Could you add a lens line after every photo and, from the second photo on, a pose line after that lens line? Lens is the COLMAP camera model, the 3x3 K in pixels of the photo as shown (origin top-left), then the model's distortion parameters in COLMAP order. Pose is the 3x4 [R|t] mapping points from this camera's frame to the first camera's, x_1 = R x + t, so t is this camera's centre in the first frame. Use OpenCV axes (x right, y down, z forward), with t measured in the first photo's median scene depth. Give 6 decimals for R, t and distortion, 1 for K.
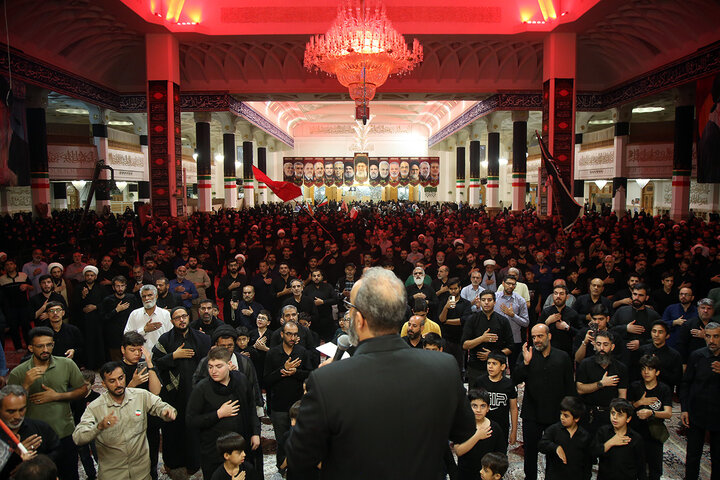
lens RADIAL K [[545.0, 0, 358.1], [0, 545.0, 238.9], [0, 0, 1]] dist [-0.010292, 0.018178]
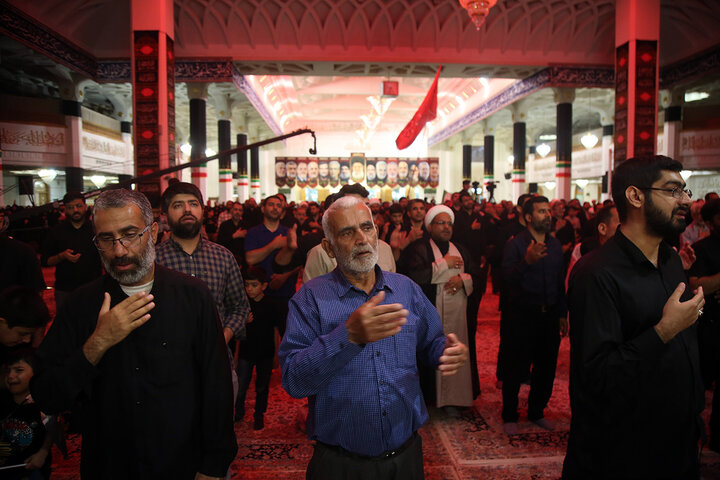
lens RADIAL K [[510.7, 0, 362.7], [0, 510.7, 234.9], [0, 0, 1]] dist [-0.015017, 0.008742]
pose [[0.997867, -0.001811, 0.065248, -0.047634], [0.003445, 0.999683, -0.024930, 0.009455], [-0.065182, 0.025102, 0.997558, 0.116229]]
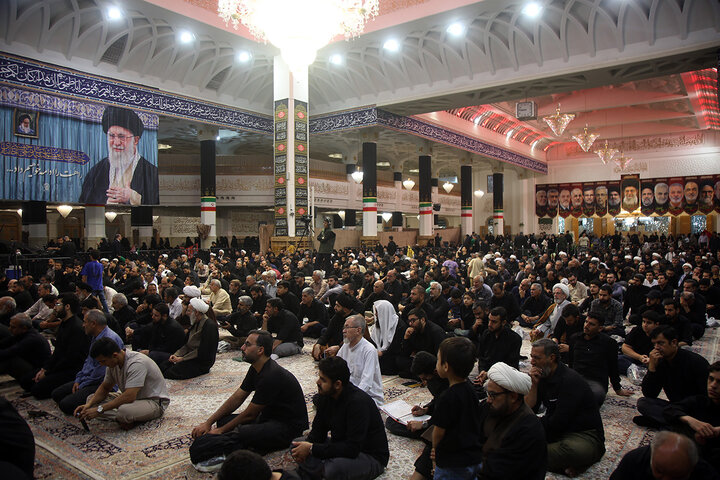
lens RADIAL K [[545.0, 0, 360.1], [0, 545.0, 239.6], [0, 0, 1]] dist [-0.010292, 0.018178]
pose [[0.826340, 0.008547, -0.563107, 0.139891], [-0.050393, 0.996996, -0.058817, 0.006824], [0.560913, 0.076979, 0.824288, 0.124867]]
